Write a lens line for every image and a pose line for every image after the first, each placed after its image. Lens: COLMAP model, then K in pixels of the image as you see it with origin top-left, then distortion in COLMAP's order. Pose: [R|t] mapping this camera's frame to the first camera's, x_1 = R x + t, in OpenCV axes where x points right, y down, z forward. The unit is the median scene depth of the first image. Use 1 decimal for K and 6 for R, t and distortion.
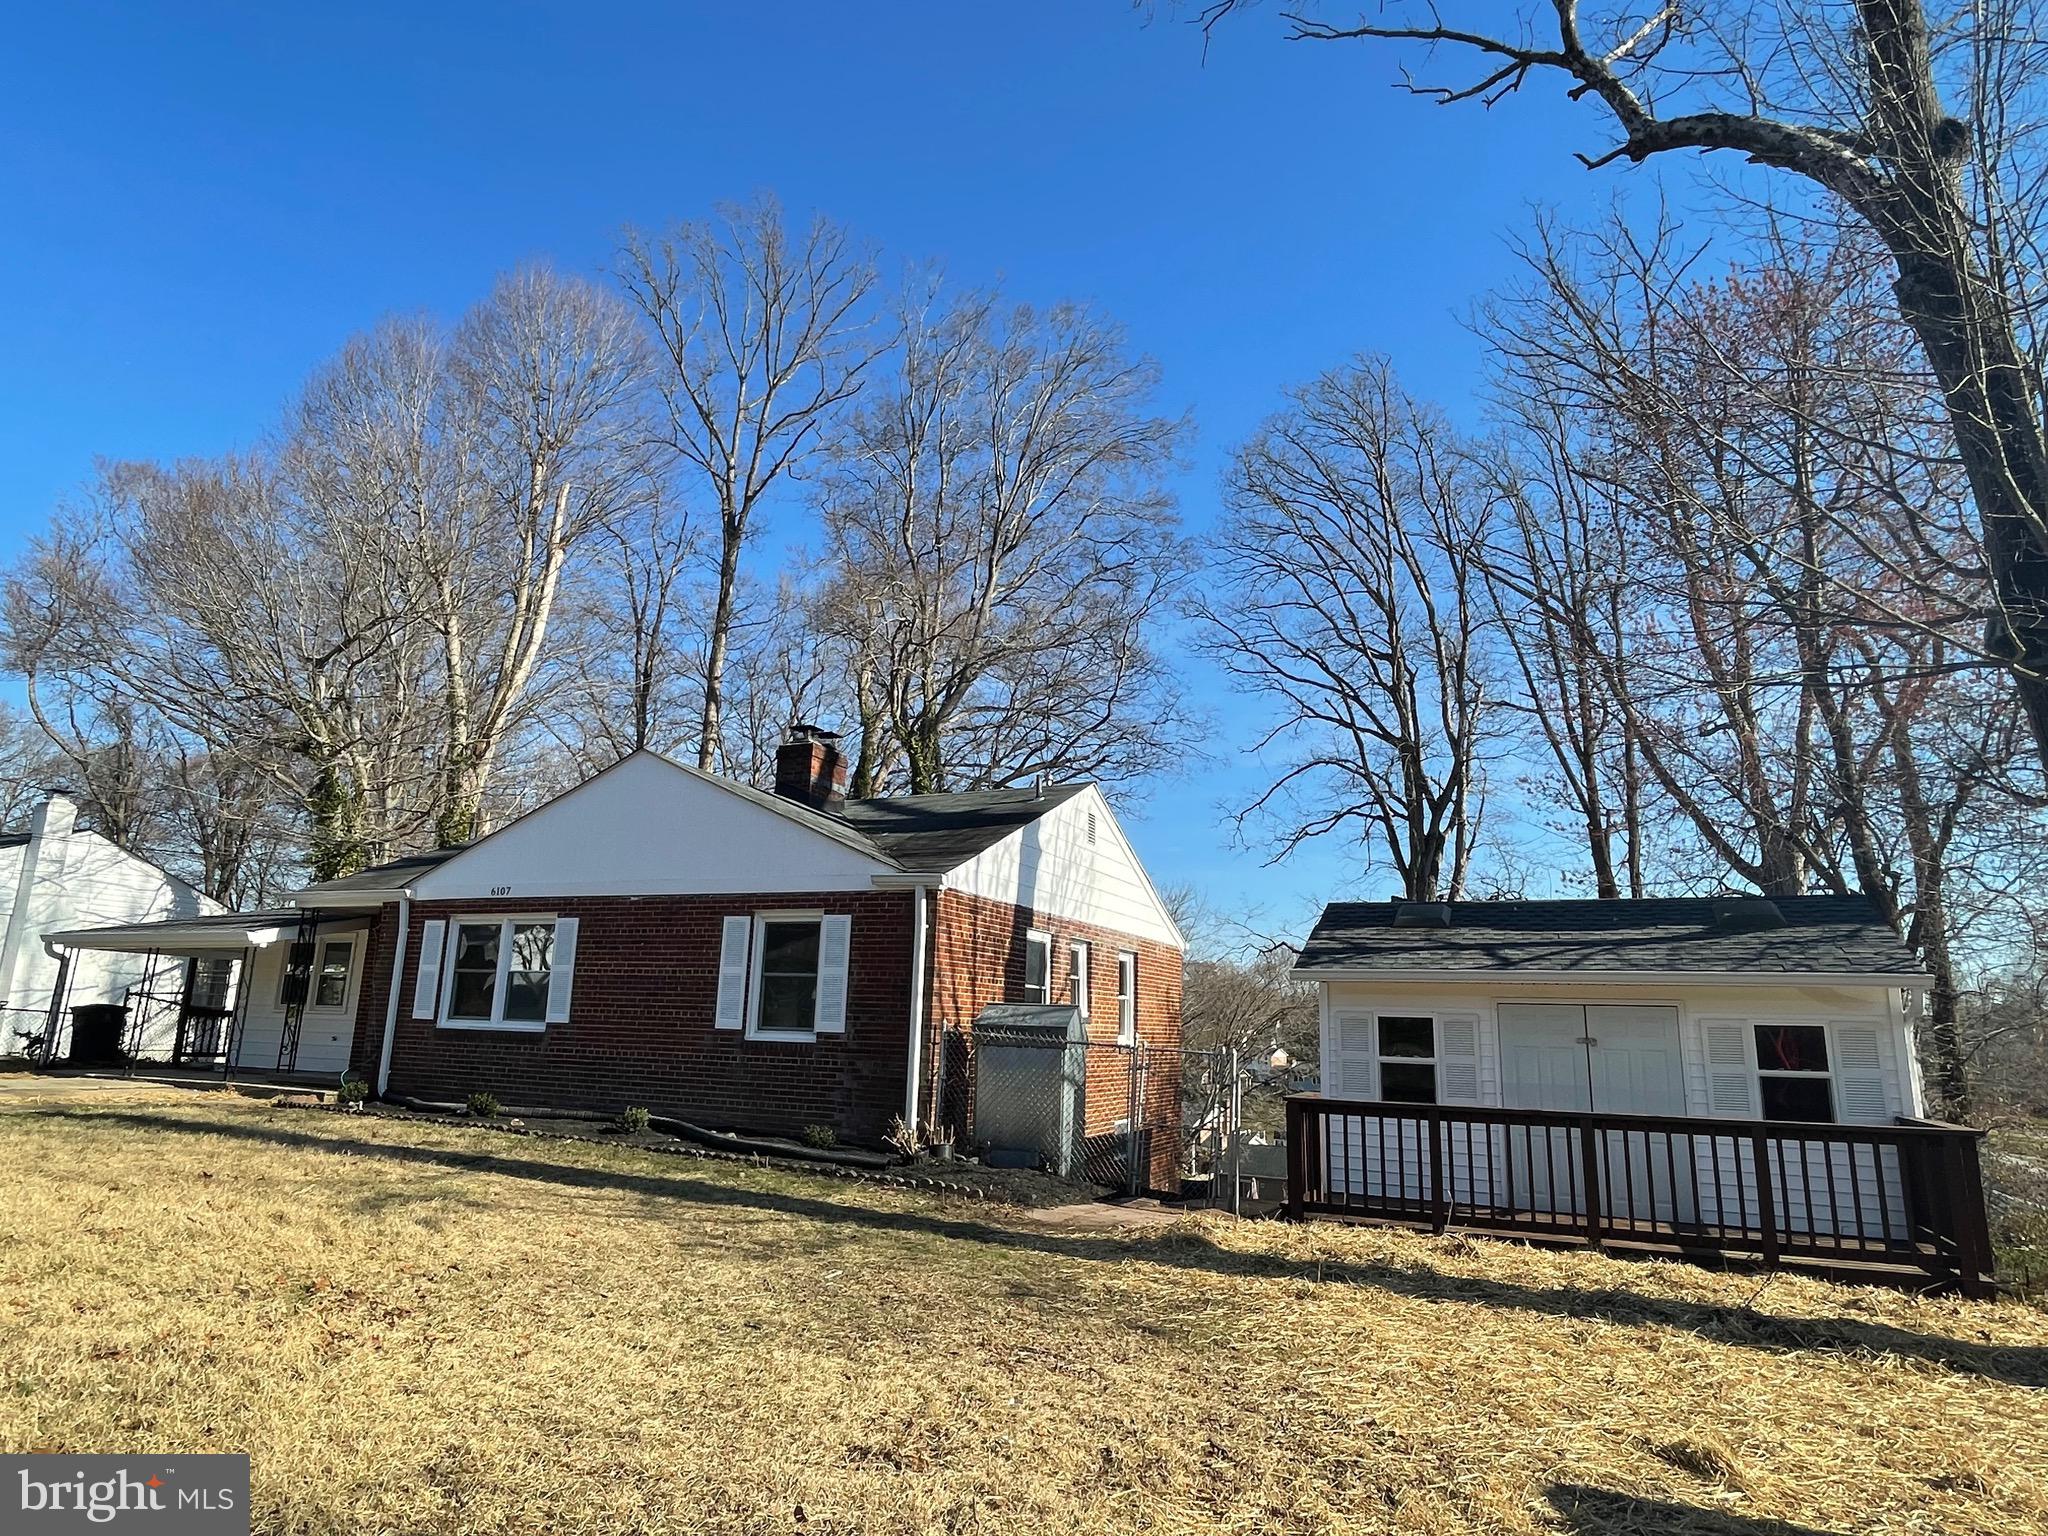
lens RADIAL K [[1179.7, 0, 1021.5], [0, 1179.7, 762.4], [0, 0, 1]] dist [0.001687, -0.003173]
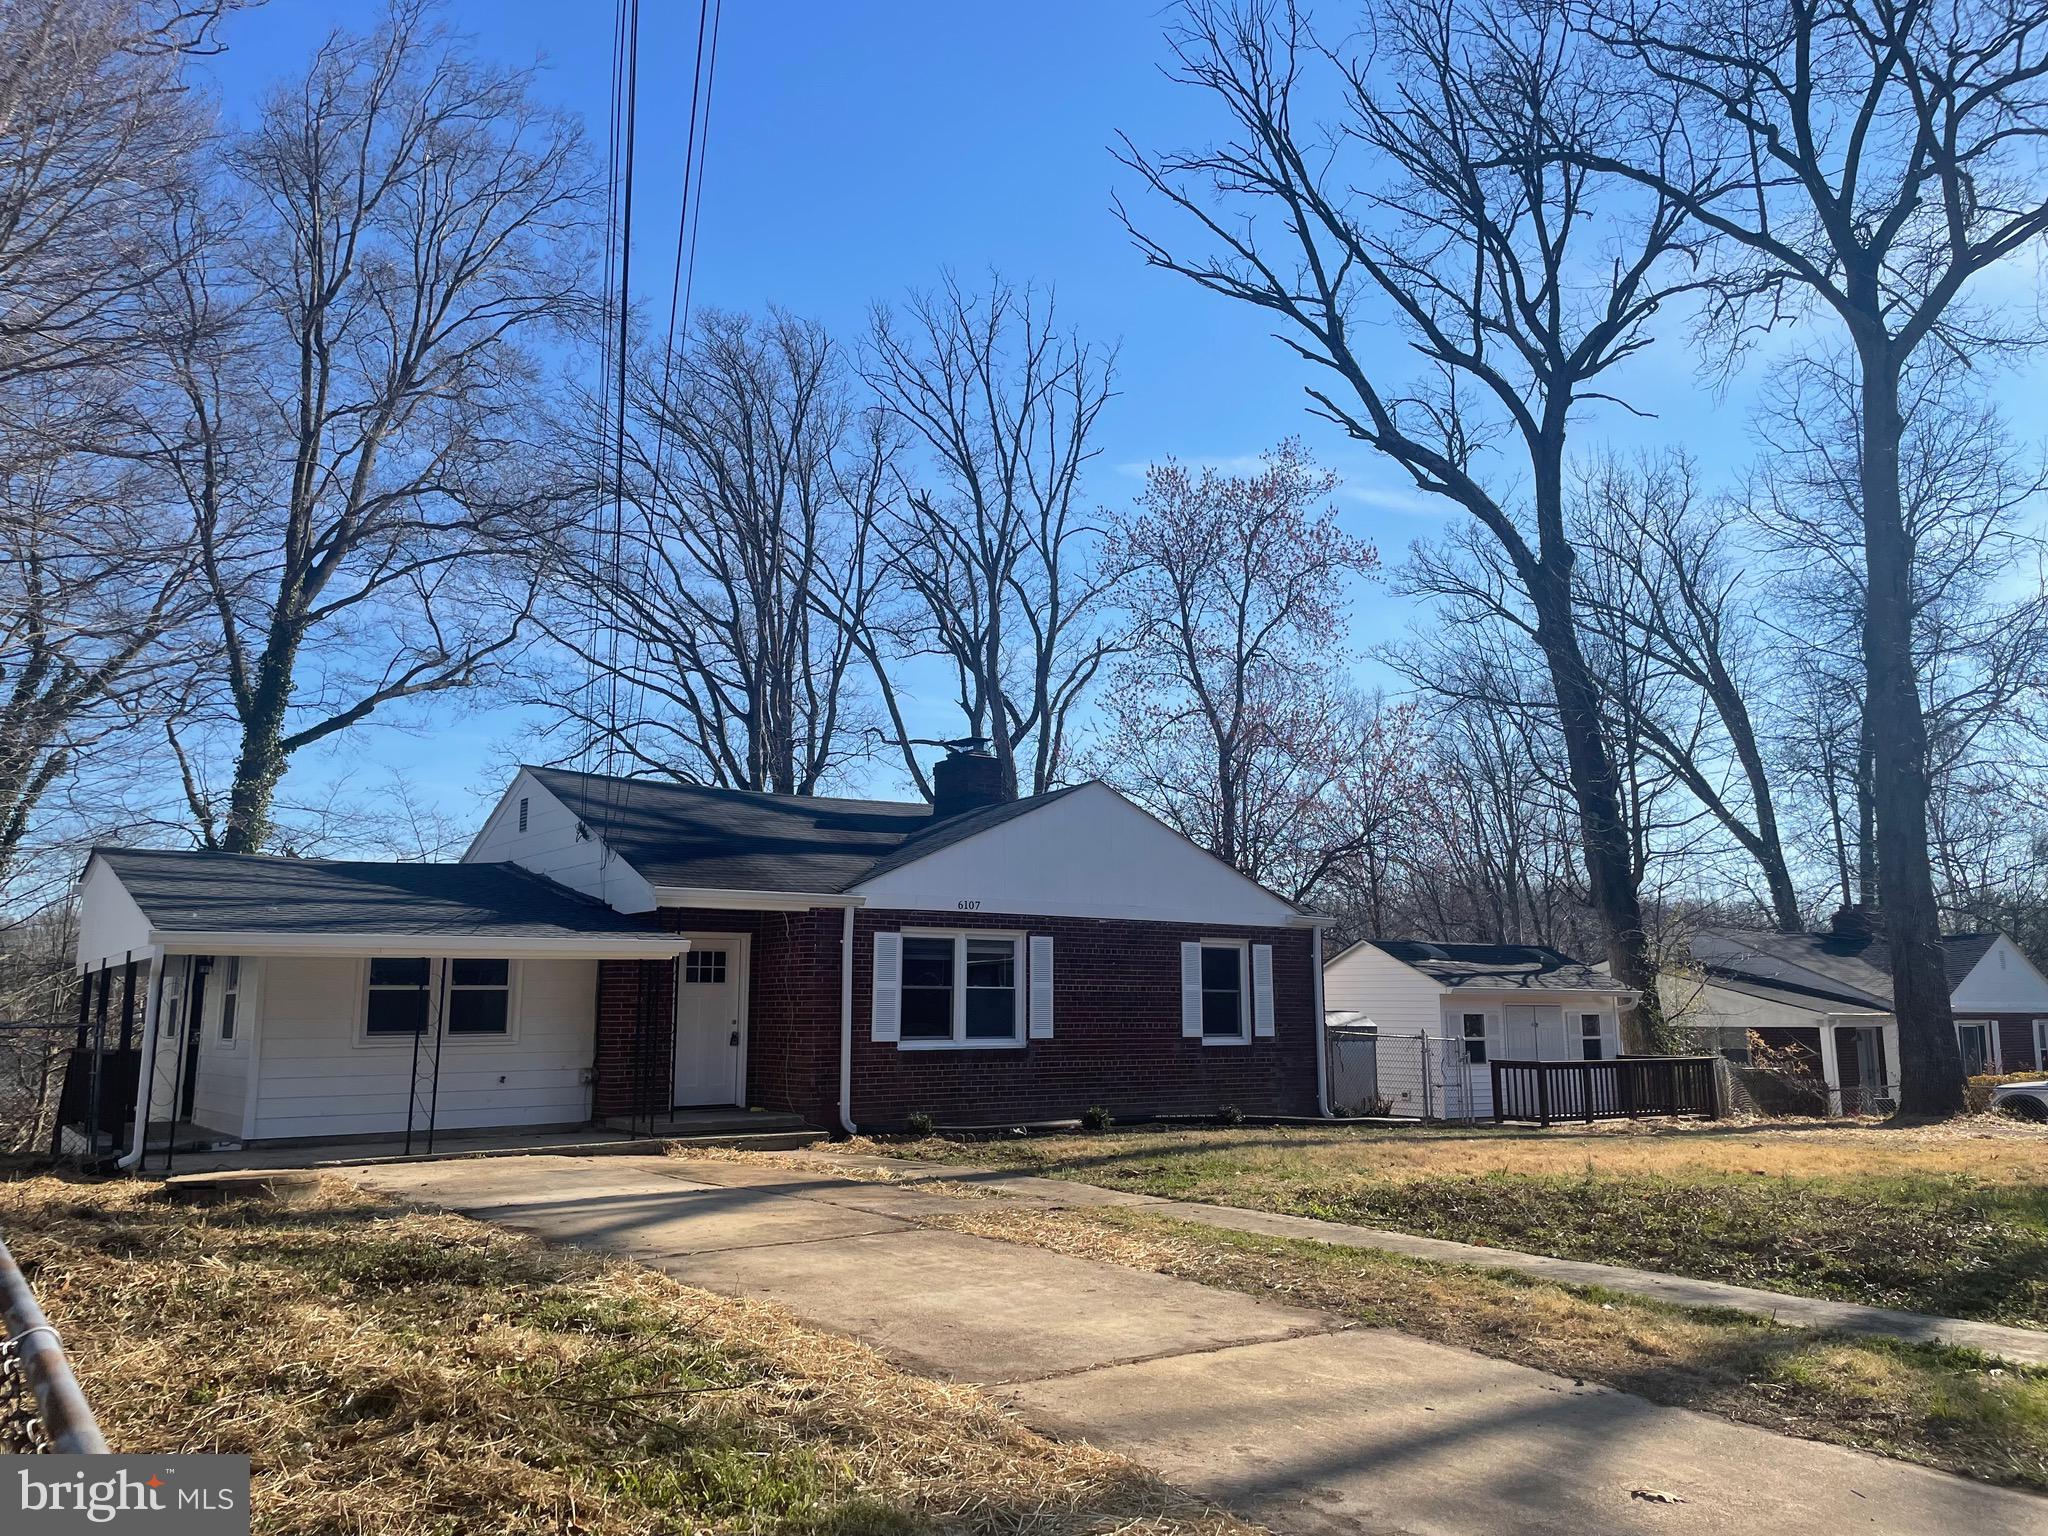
lens RADIAL K [[1536.1, 0, 1024.0], [0, 1536.1, 768.0], [0, 0, 1]] dist [0.092382, -0.125268]
pose [[0.501242, 0.117557, 0.857284, -1.526335], [-0.150377, 0.987487, -0.047488, 0.051950], [-0.852140, -0.105113, 0.512649, 0.335447]]
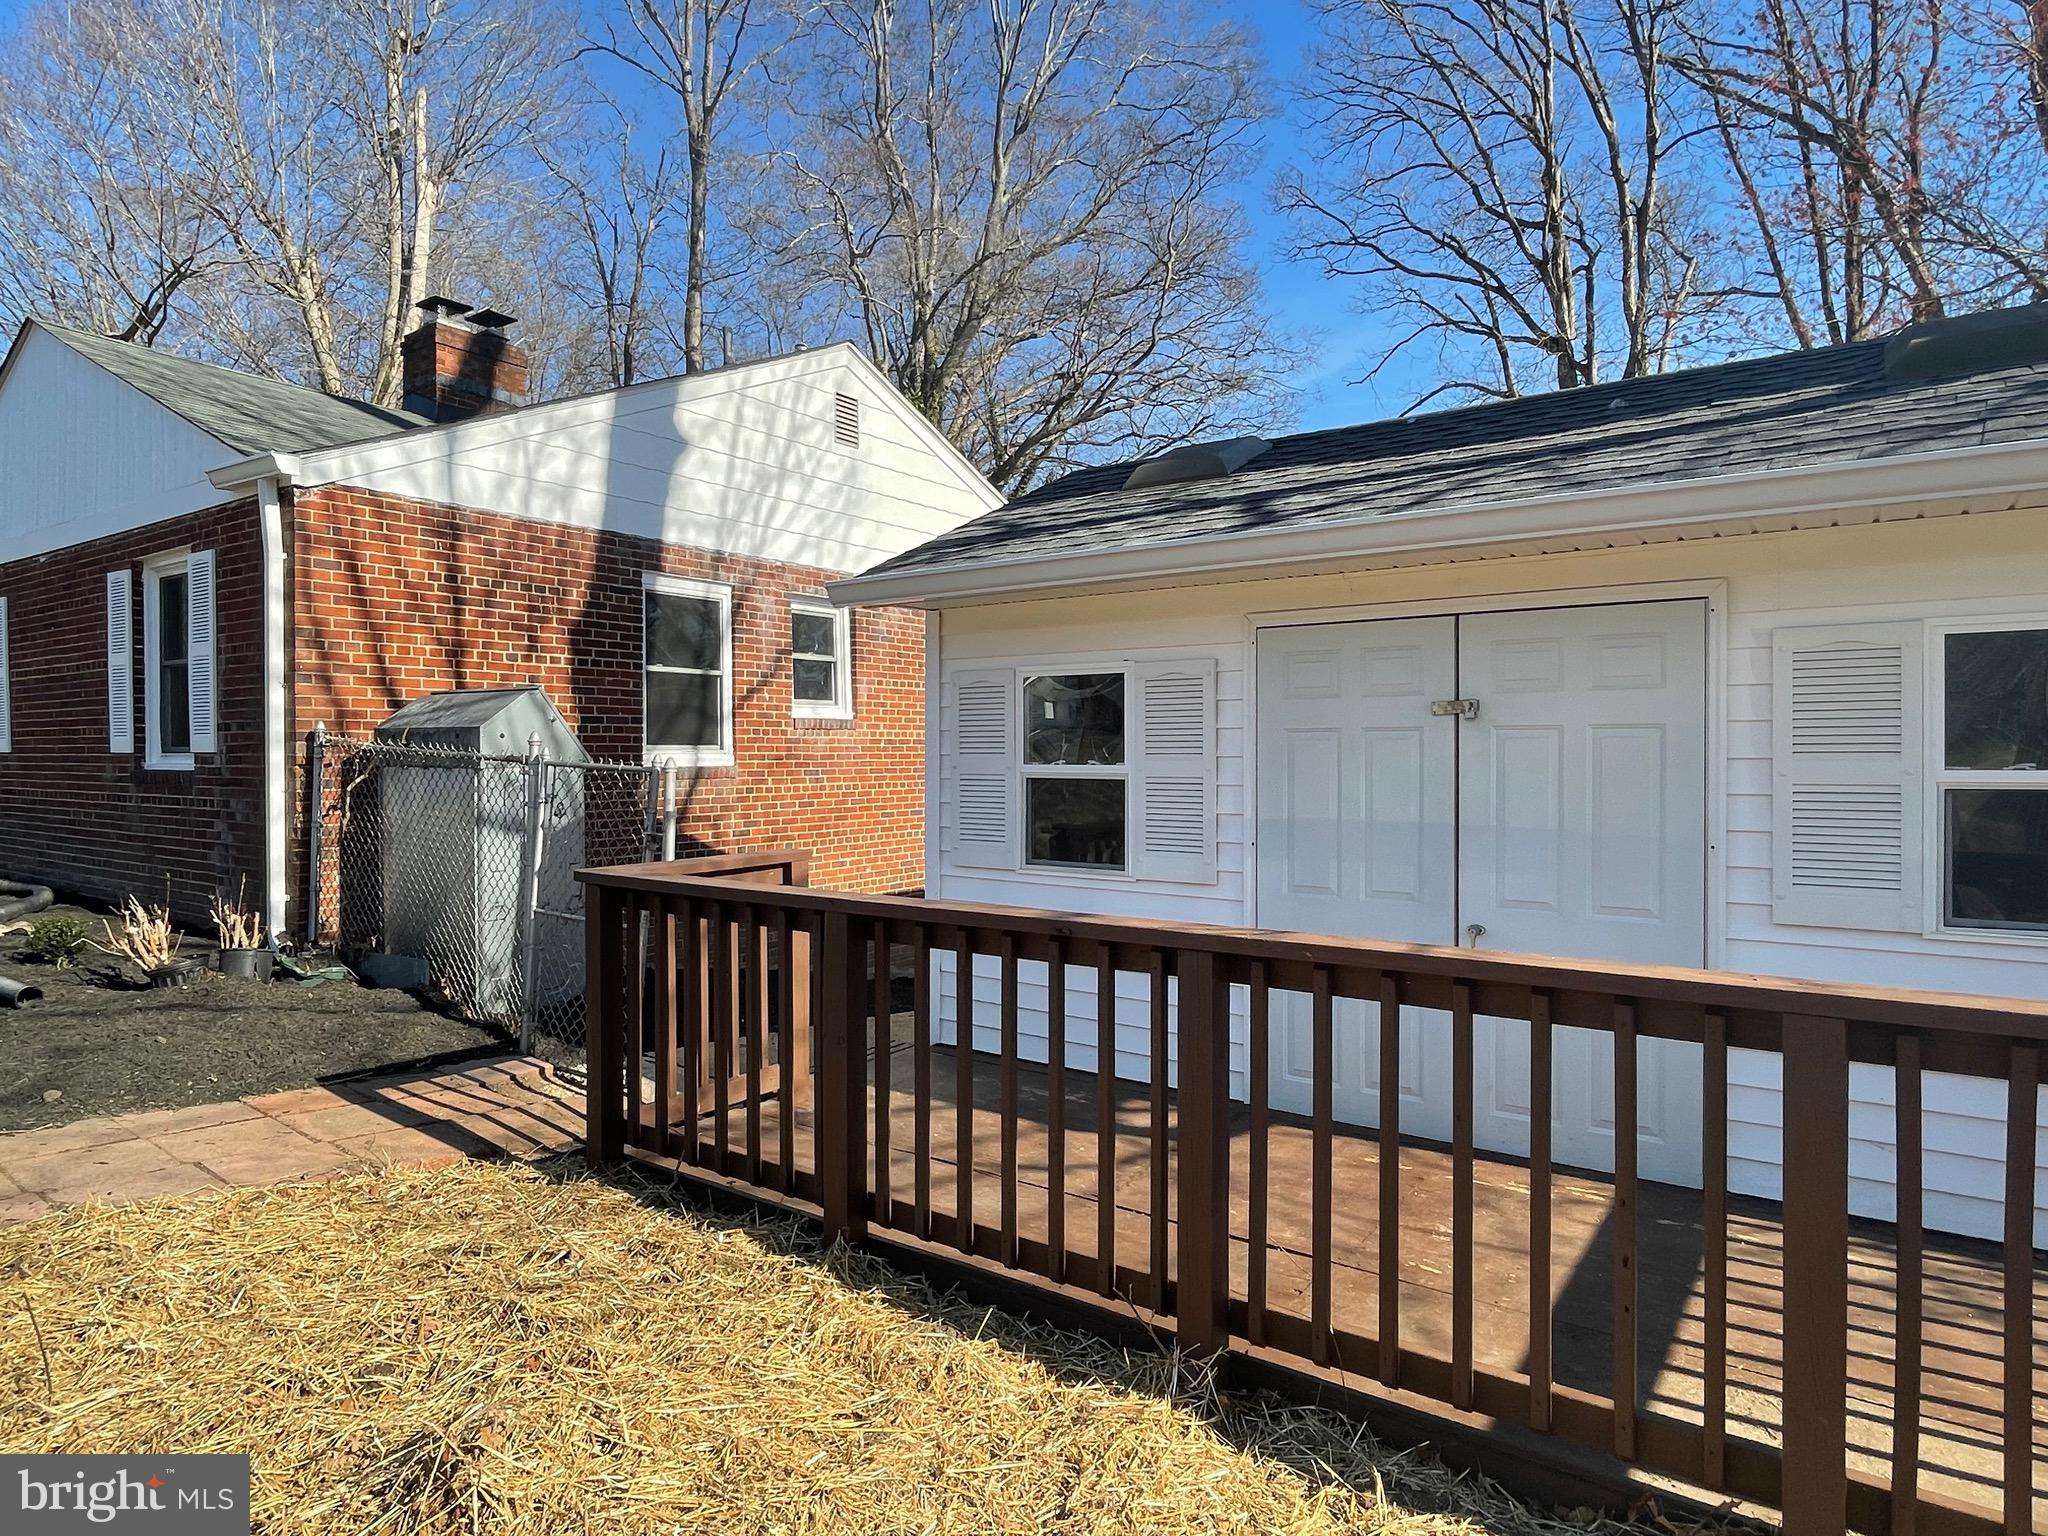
lens RADIAL K [[1179.7, 0, 1021.5], [0, 1179.7, 762.4], [0, 0, 1]] dist [0.001687, -0.003173]
pose [[0.981632, -0.030438, -0.188339, 0.301581], [0.072714, 0.972368, 0.221842, 0.116182], [0.176382, -0.231462, 0.956721, 0.445513]]
